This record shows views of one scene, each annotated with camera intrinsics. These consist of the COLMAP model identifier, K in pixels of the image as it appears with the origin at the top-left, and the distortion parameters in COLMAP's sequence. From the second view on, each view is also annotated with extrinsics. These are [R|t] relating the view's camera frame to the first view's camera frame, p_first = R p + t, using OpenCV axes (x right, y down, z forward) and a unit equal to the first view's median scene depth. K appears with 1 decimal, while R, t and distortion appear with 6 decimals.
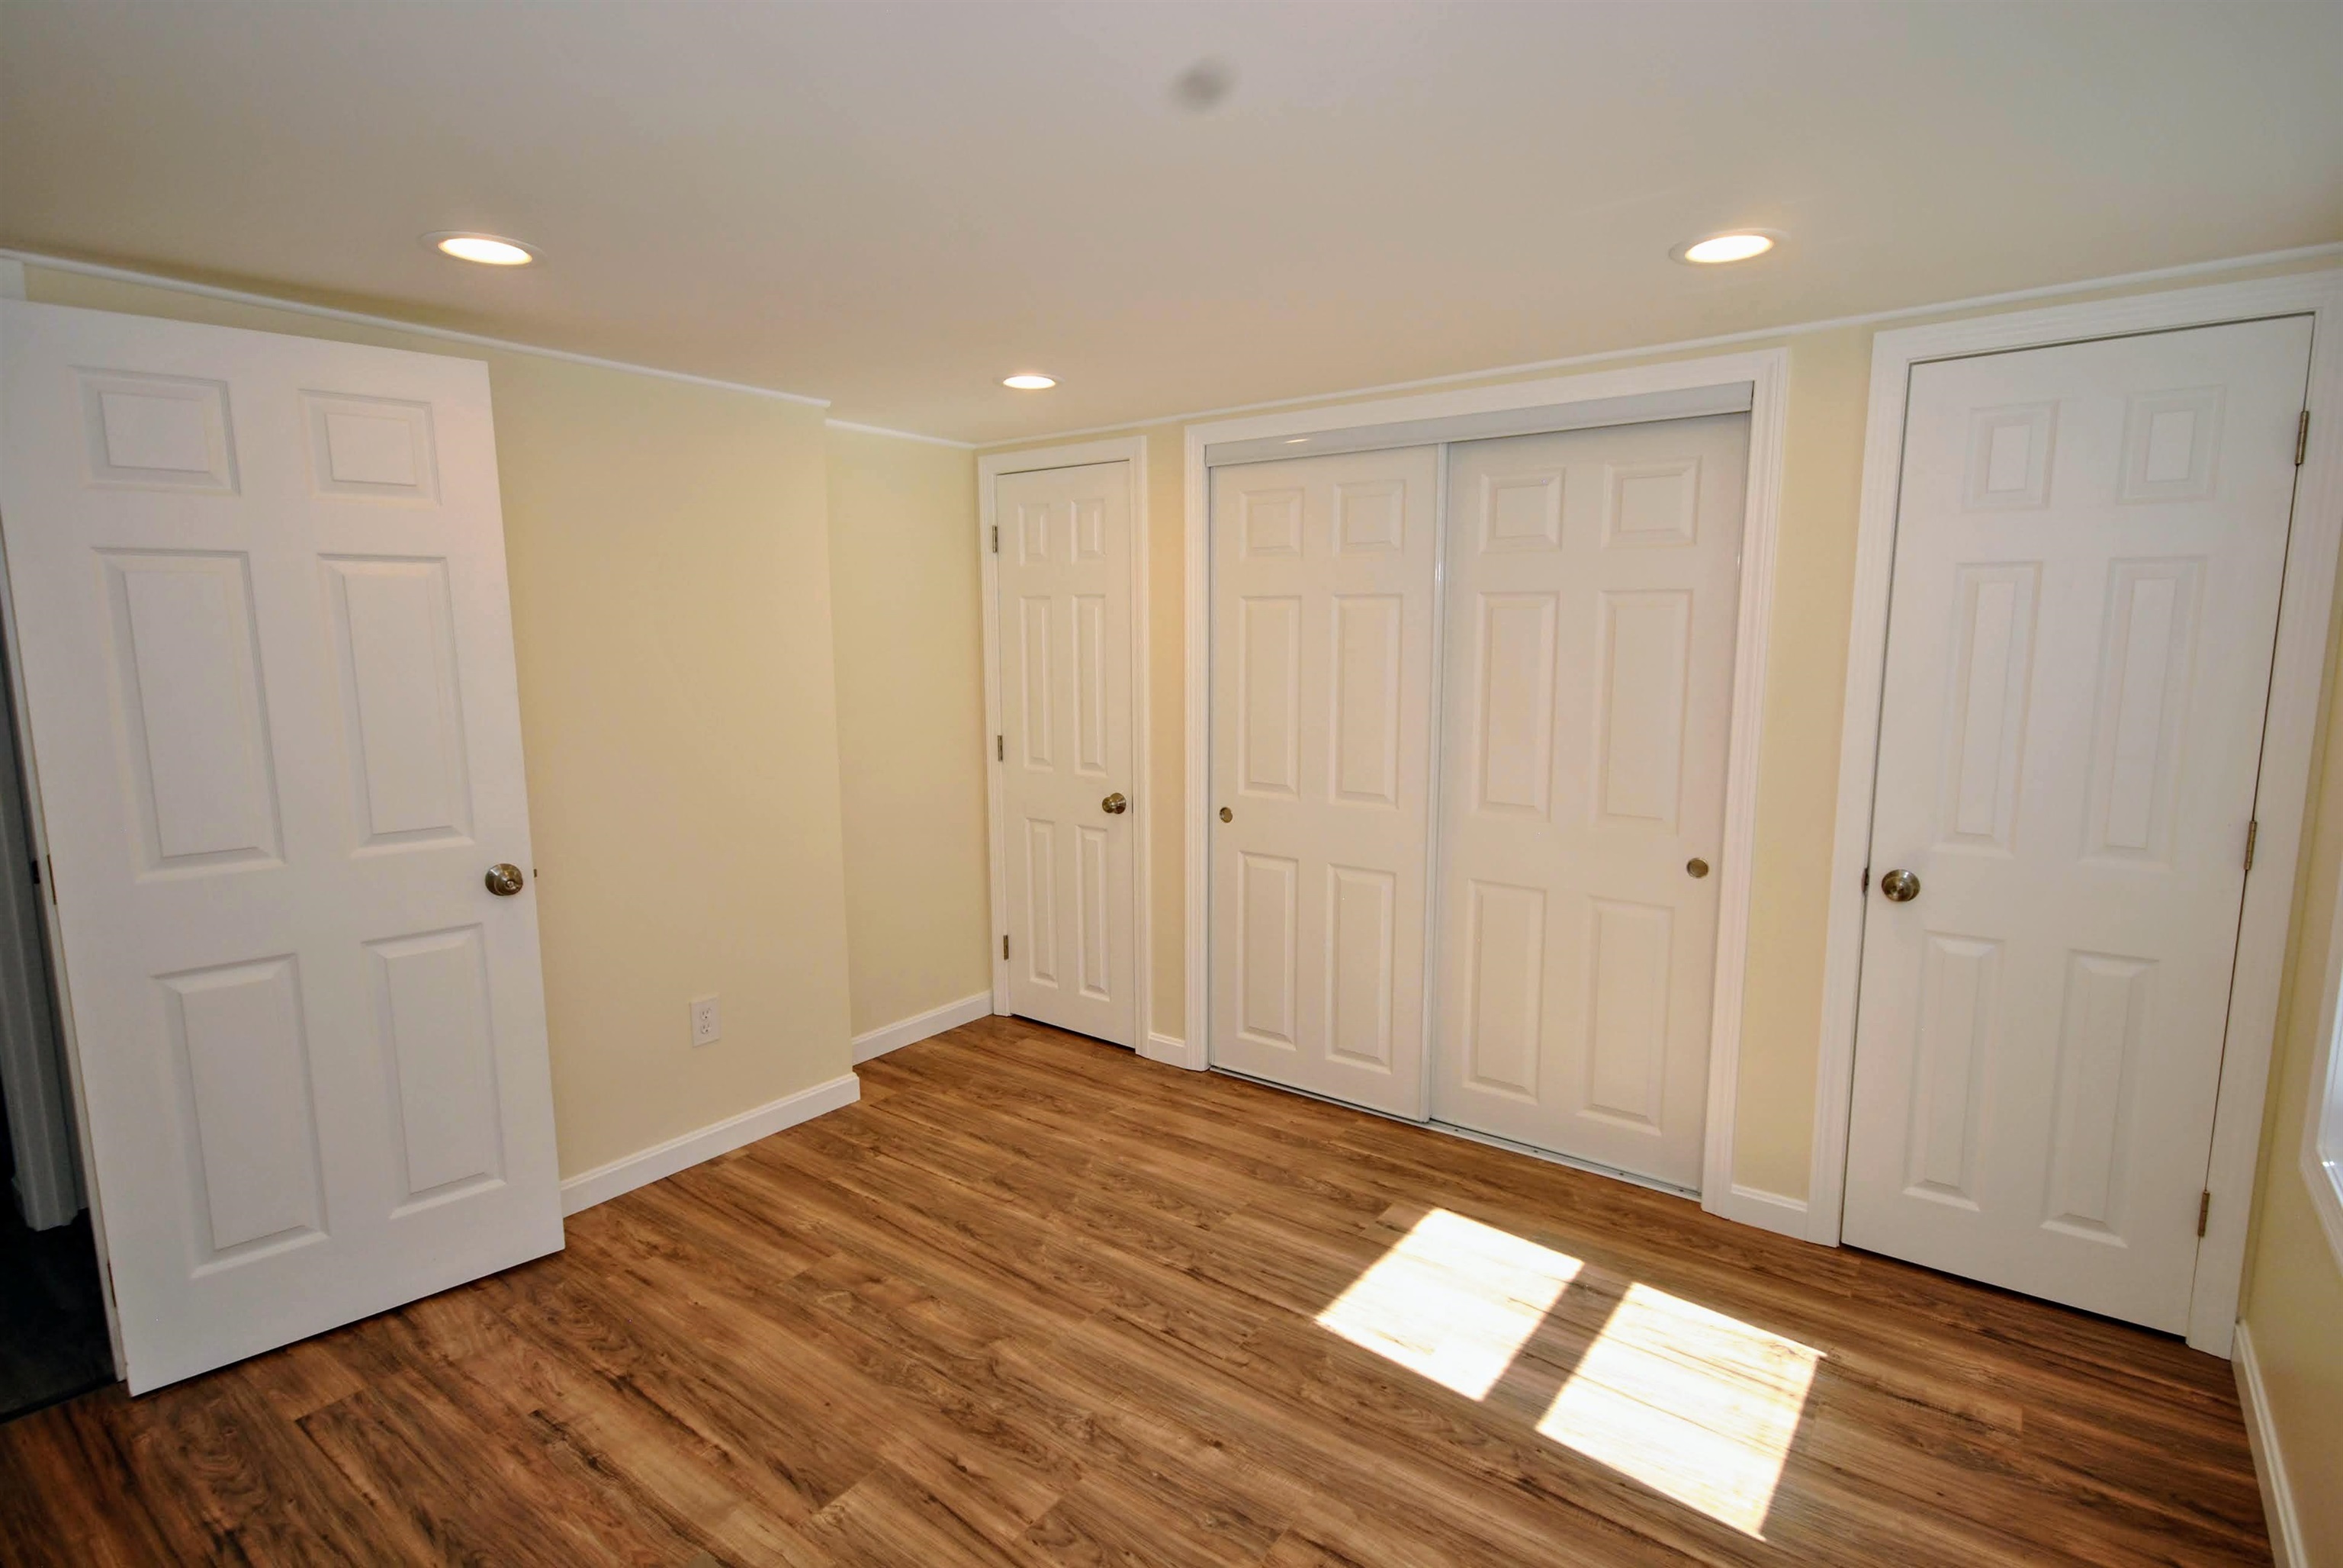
lens RADIAL K [[1146.9, 0, 1179.2], [0, 1146.9, 790.5], [0, 0, 1]] dist [-0.021723, 0.018067]
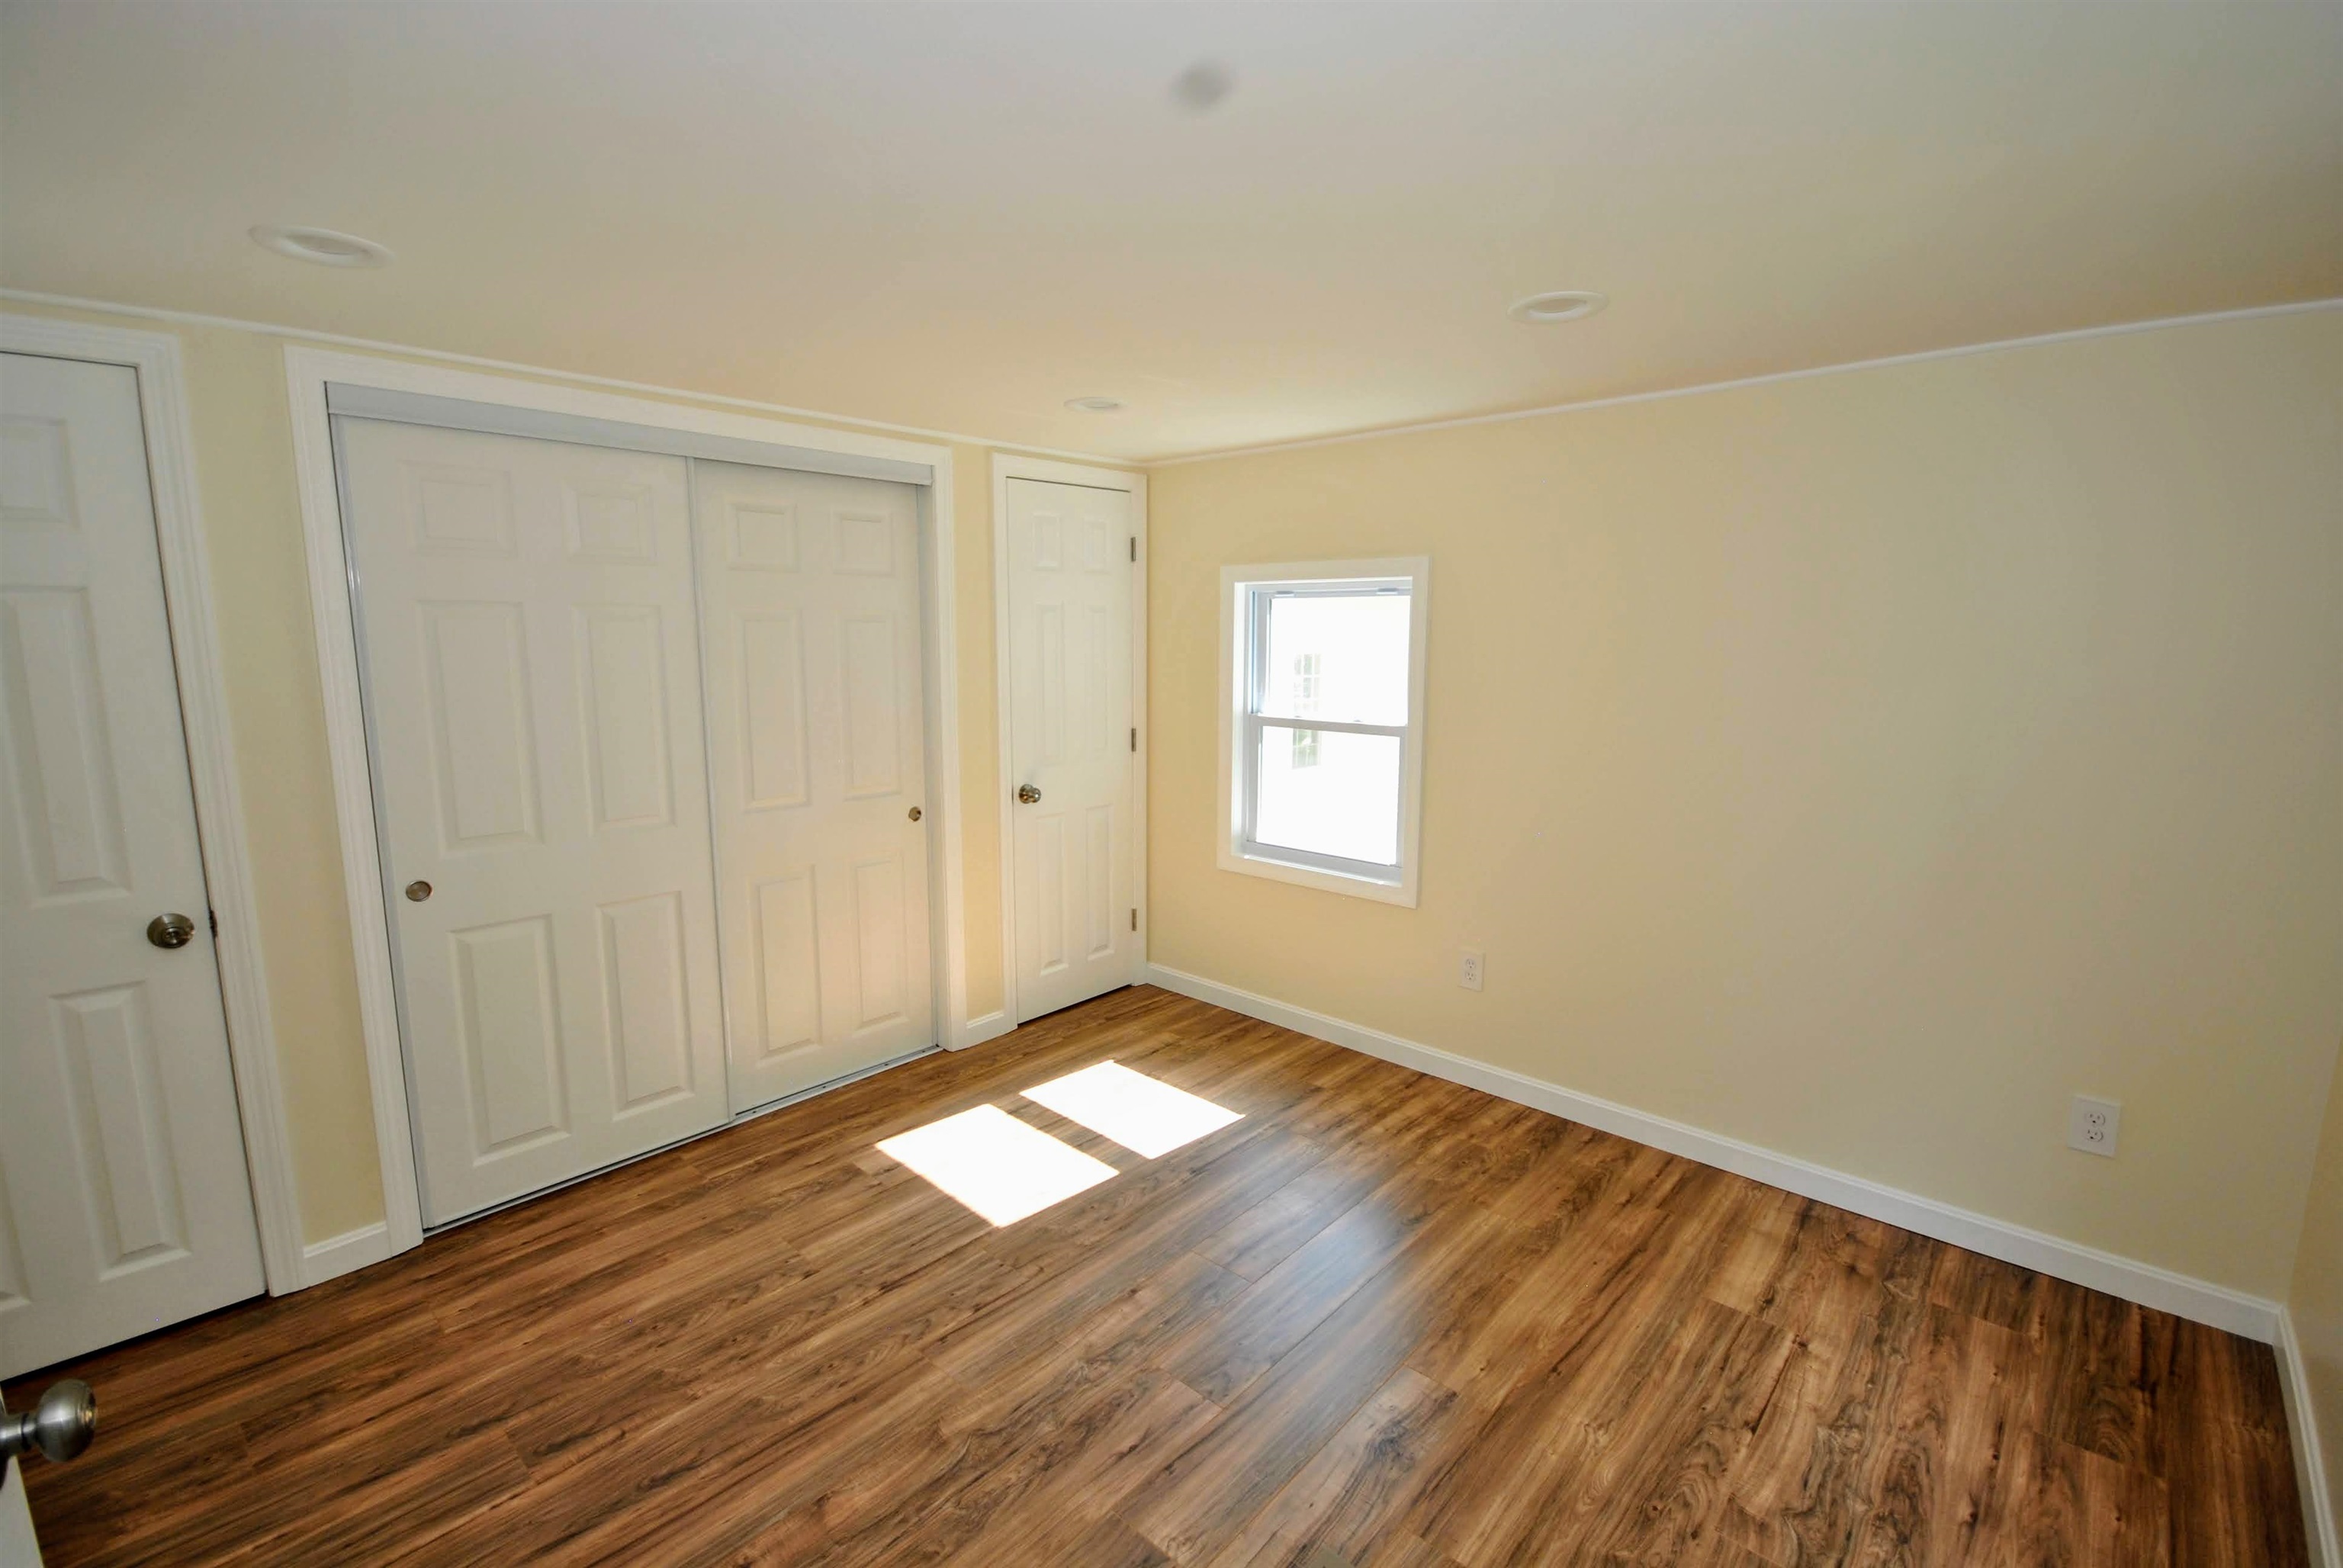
lens RADIAL K [[1027.6, 0, 1179.5], [0, 1027.6, 782.9], [0, 0, 1]] dist [0.010453, -0.012316]
pose [[0.094119, -0.146089, 0.984784, -0.777945], [0.137838, 0.981561, 0.132437, -0.094582], [-0.985973, 0.123276, 0.112520, 0.586231]]
